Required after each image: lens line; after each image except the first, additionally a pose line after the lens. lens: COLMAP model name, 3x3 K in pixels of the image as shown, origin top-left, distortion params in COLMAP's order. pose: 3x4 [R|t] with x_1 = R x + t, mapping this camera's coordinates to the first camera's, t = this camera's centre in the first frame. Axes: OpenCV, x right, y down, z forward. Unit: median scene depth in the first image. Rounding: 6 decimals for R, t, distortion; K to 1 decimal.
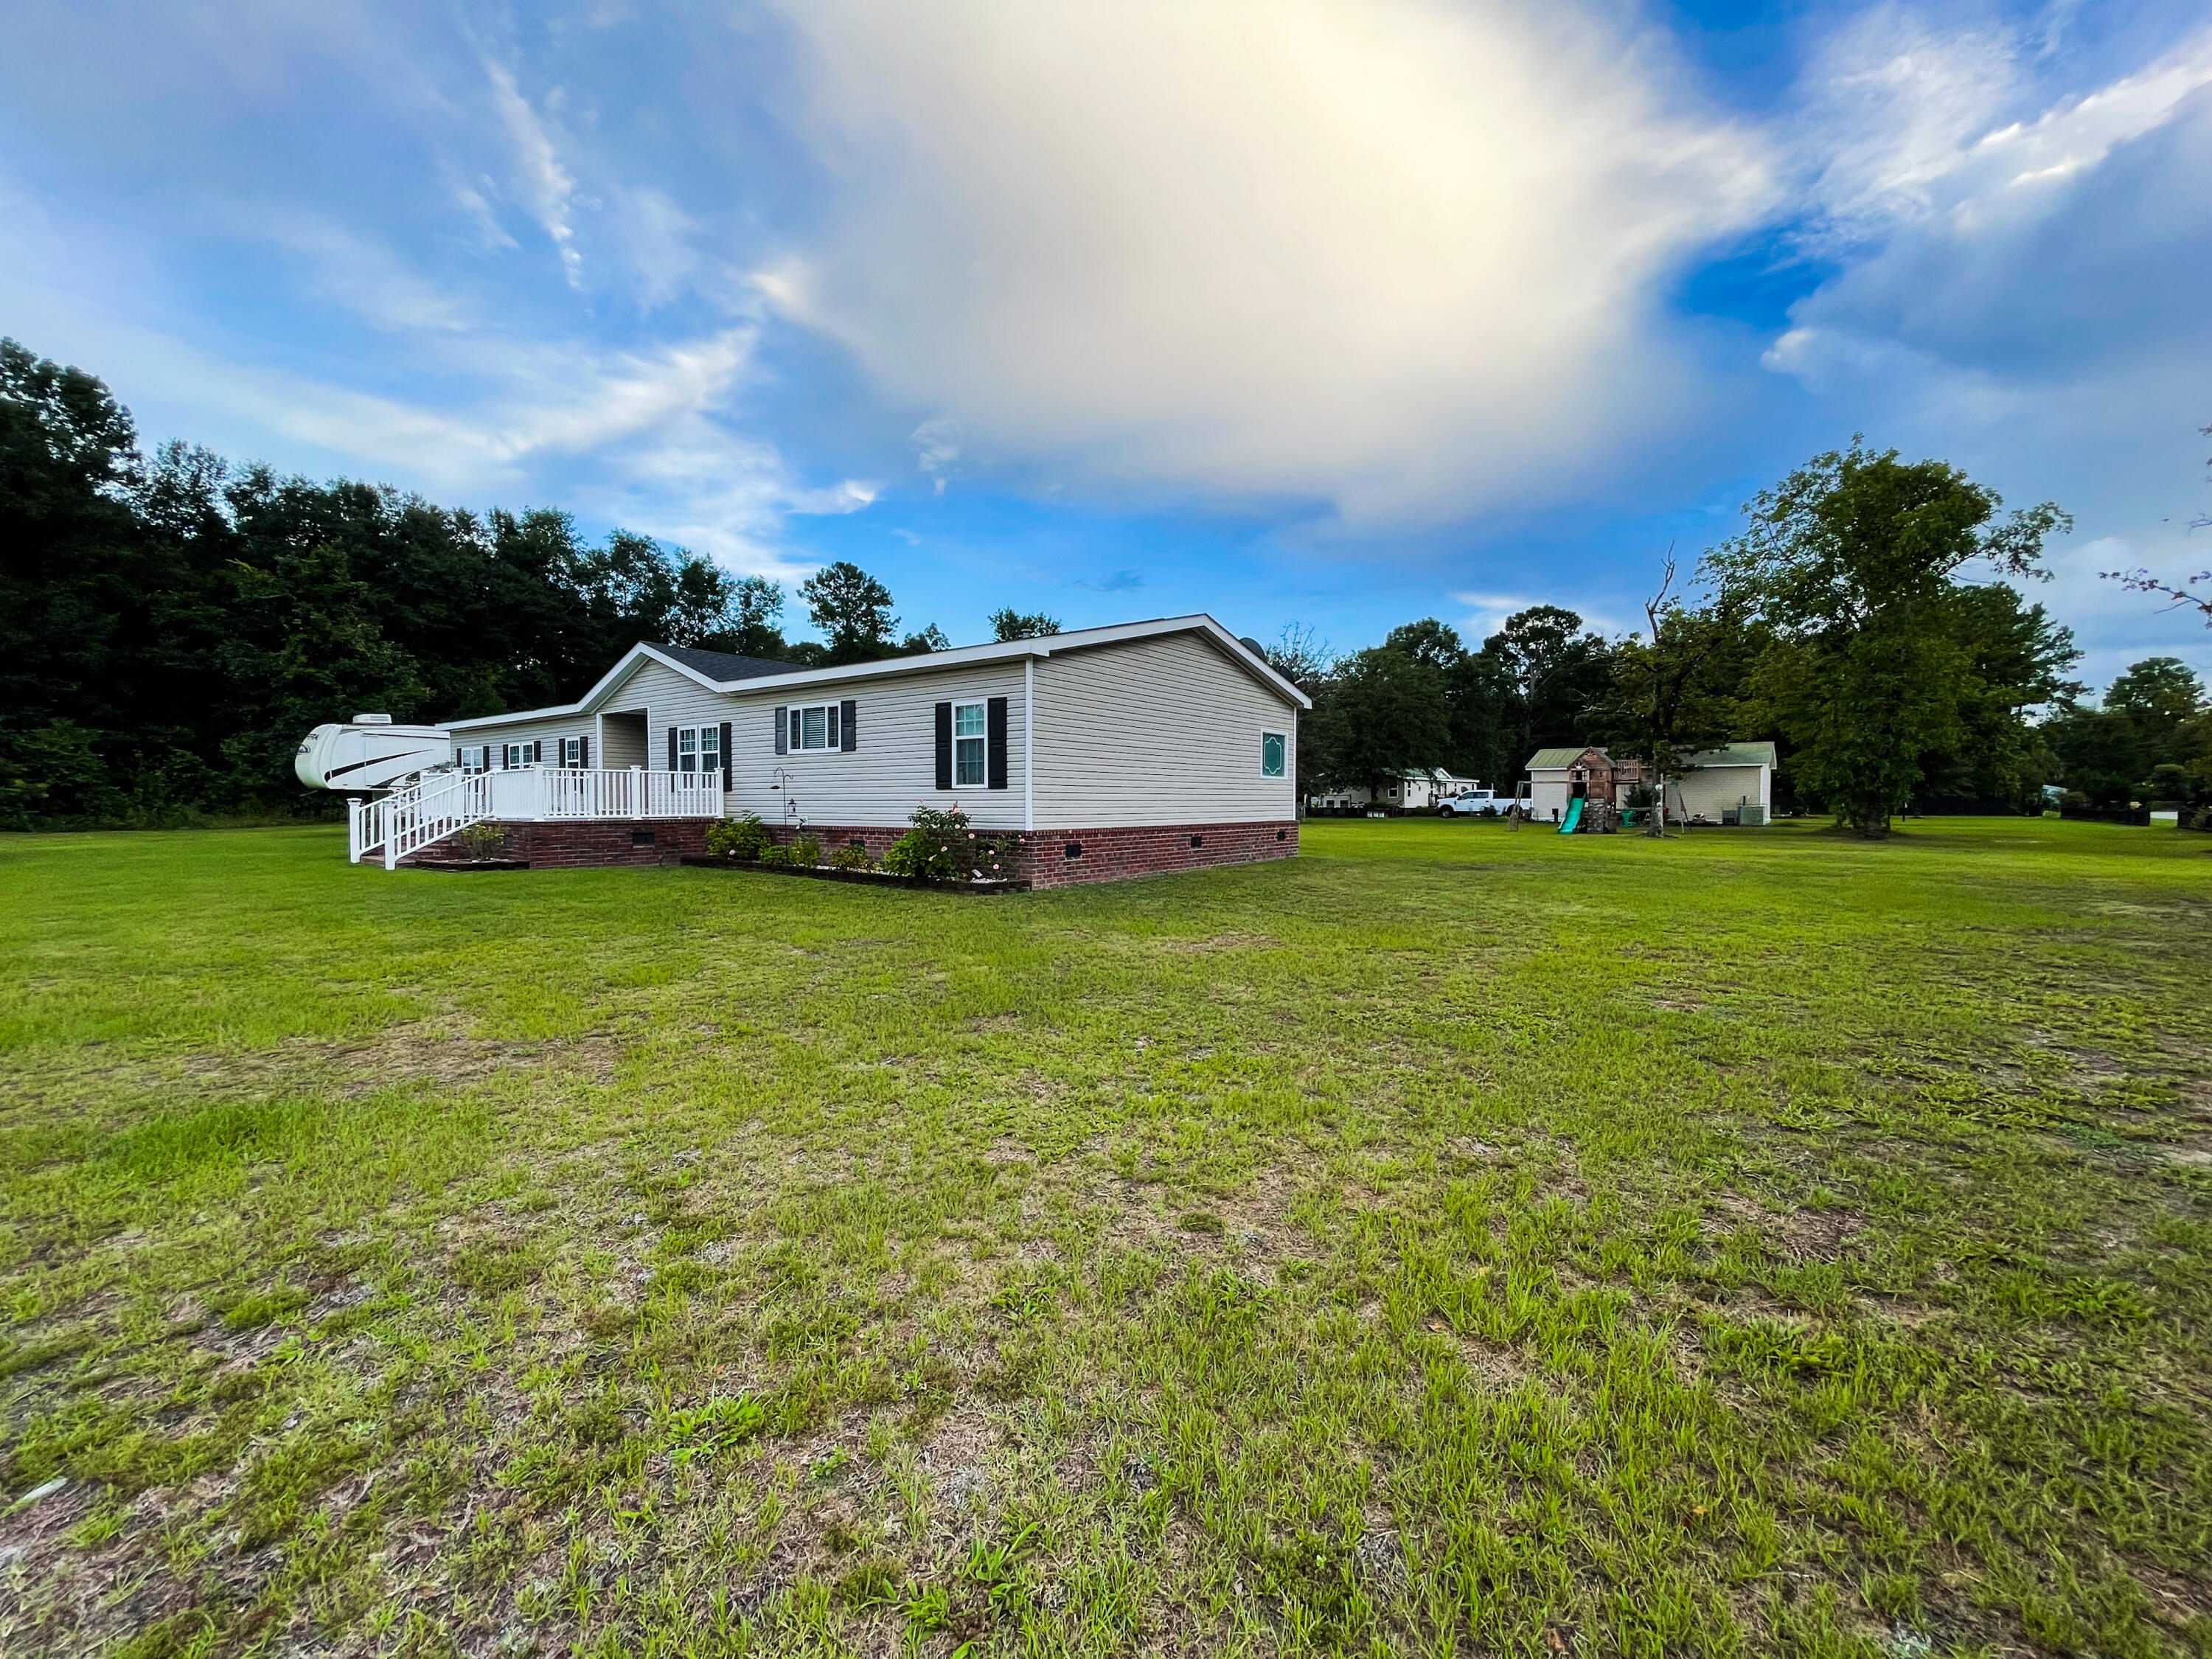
lens RADIAL K [[910.8, 0, 1104.9], [0, 910.8, 830.0], [0, 0, 1]] dist [0.000324, 0.000107]
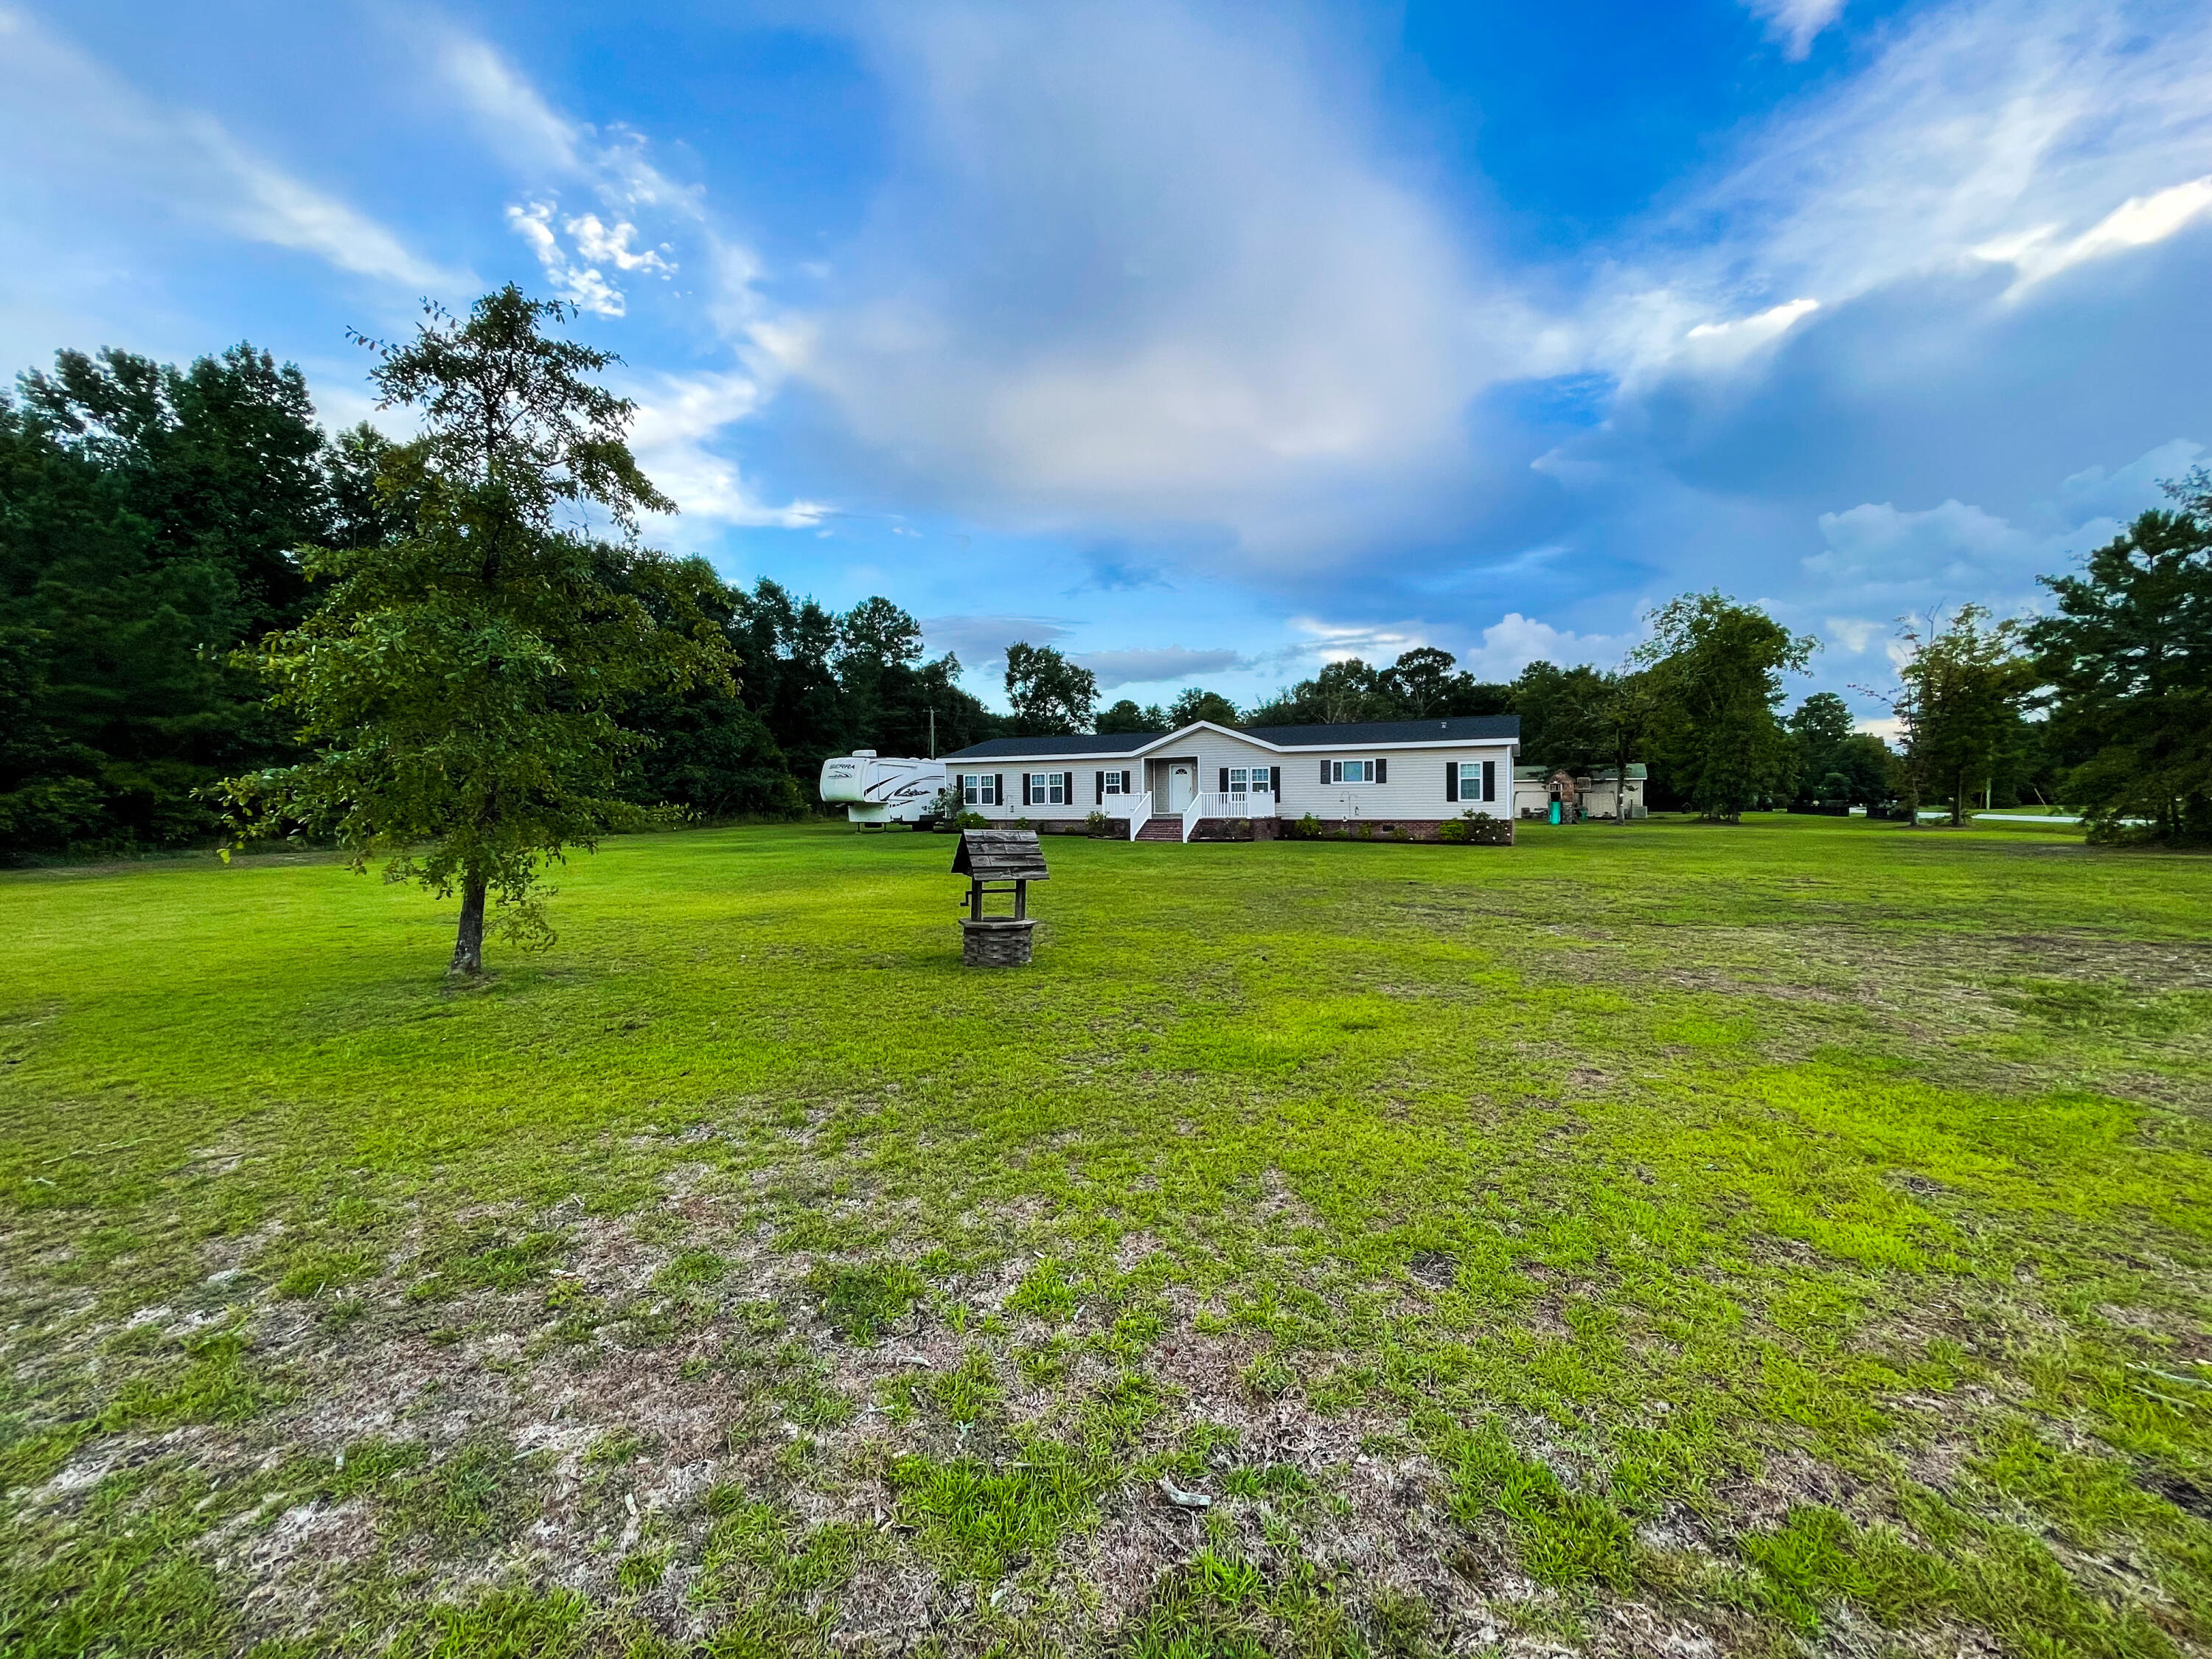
lens RADIAL K [[910.8, 0, 1122.6], [0, 910.8, 818.4], [0, 0, 1]] dist [0.000324, 0.000107]
pose [[0.978057, -0.011125, 0.208041, -0.574037], [0.014827, 0.999758, -0.016241, 0.008146], [-0.207810, 0.018969, 0.977985, -0.398288]]
